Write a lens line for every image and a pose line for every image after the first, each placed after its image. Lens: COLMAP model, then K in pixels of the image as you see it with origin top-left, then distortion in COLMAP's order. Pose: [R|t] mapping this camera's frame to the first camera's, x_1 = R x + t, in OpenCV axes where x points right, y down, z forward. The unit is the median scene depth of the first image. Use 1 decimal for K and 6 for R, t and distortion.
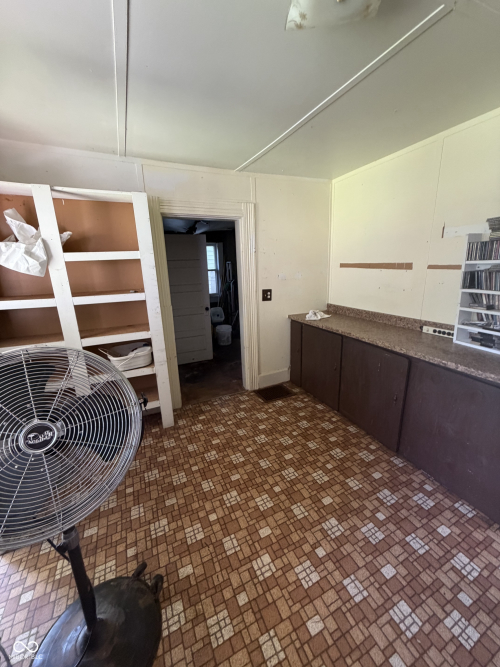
lens RADIAL K [[265.3, 0, 251.1], [0, 265.3, 332.8], [0, 0, 1]] dist [-0.003805, 0.000621]
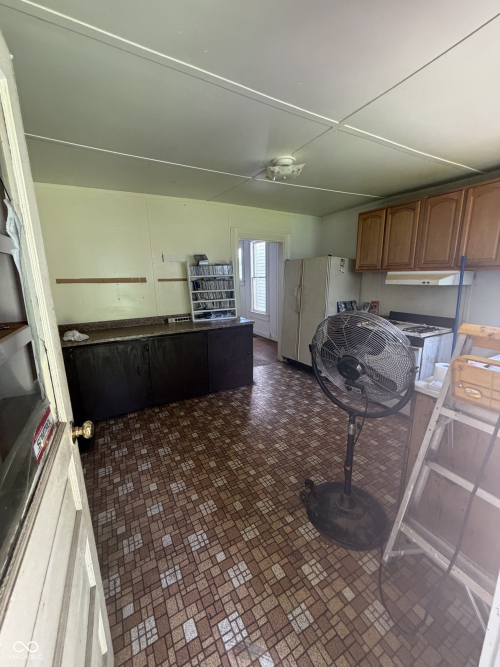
lens RADIAL K [[265.3, 0, 252.5], [0, 265.3, 331.4], [0, 0, 1]] dist [-0.003805, 0.000621]
pose [[-0.065023, -0.180646, 0.981397, -0.969369], [0.273864, 0.942485, 0.191628, -0.128727], [-0.959568, 0.281230, -0.011811, 0.645581]]
